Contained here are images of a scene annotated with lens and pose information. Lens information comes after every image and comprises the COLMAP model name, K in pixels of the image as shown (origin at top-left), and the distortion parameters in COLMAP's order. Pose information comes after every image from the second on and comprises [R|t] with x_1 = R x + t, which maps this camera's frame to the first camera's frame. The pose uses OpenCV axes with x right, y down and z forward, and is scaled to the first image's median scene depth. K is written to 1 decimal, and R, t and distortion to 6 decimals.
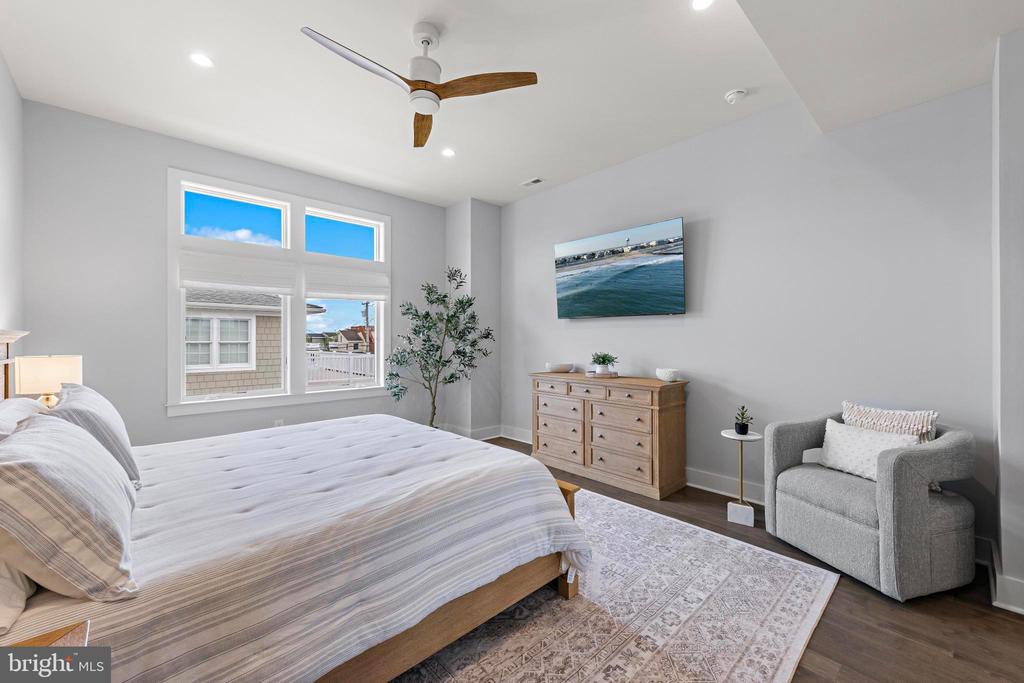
lens RADIAL K [[416.6, 0, 508.1], [0, 416.6, 338.0], [0, 0, 1]] dist [0.001186, 0.000079]
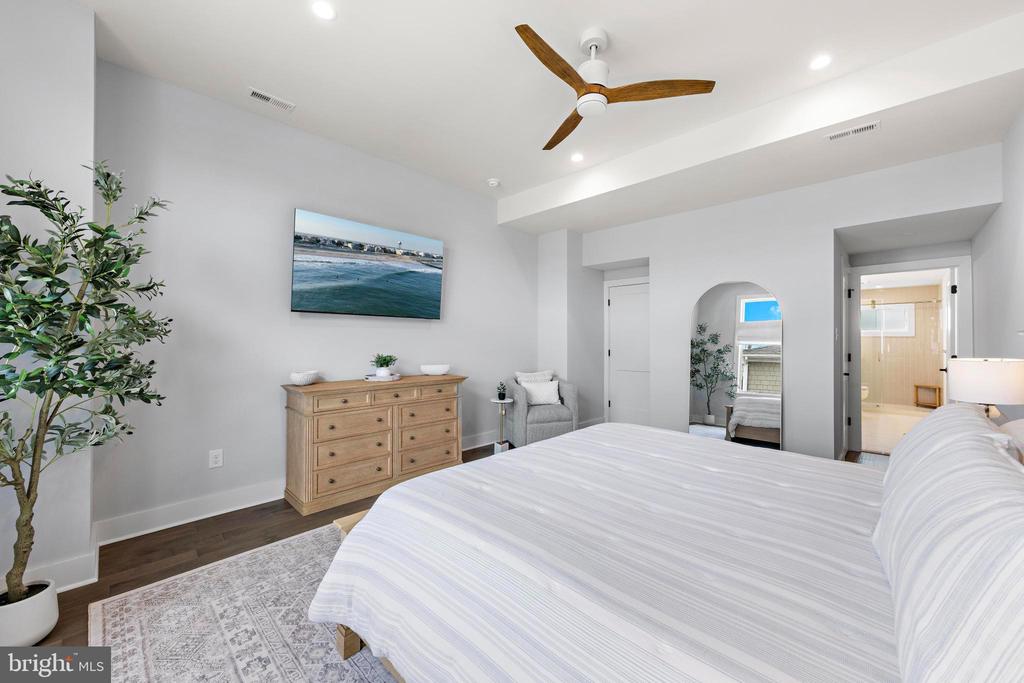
lens RADIAL K [[405.1, 0, 516.6], [0, 405.1, 335.7], [0, 0, 1]] dist [0.001541, 0.000275]
pose [[-0.006775, -0.005189, 0.999964, -0.685151], [0.016915, 0.999843, 0.005303, -0.007258], [-0.999834, 0.016950, -0.006686, 0.692447]]
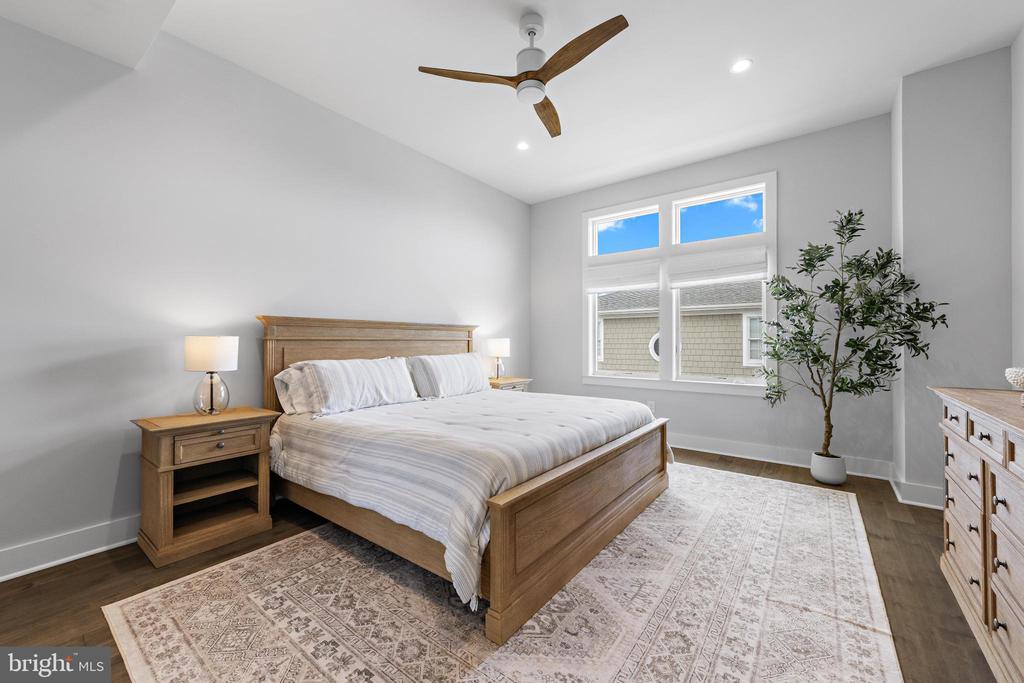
lens RADIAL K [[405.1, 0, 516.6], [0, 405.1, 335.7], [0, 0, 1]] dist [0.001541, 0.000275]
pose [[0.166202, -0.019350, -0.985902, 0.483902], [0.002758, 0.999813, -0.019158, 0.040773], [0.986088, 0.000465, 0.166225, 0.490404]]
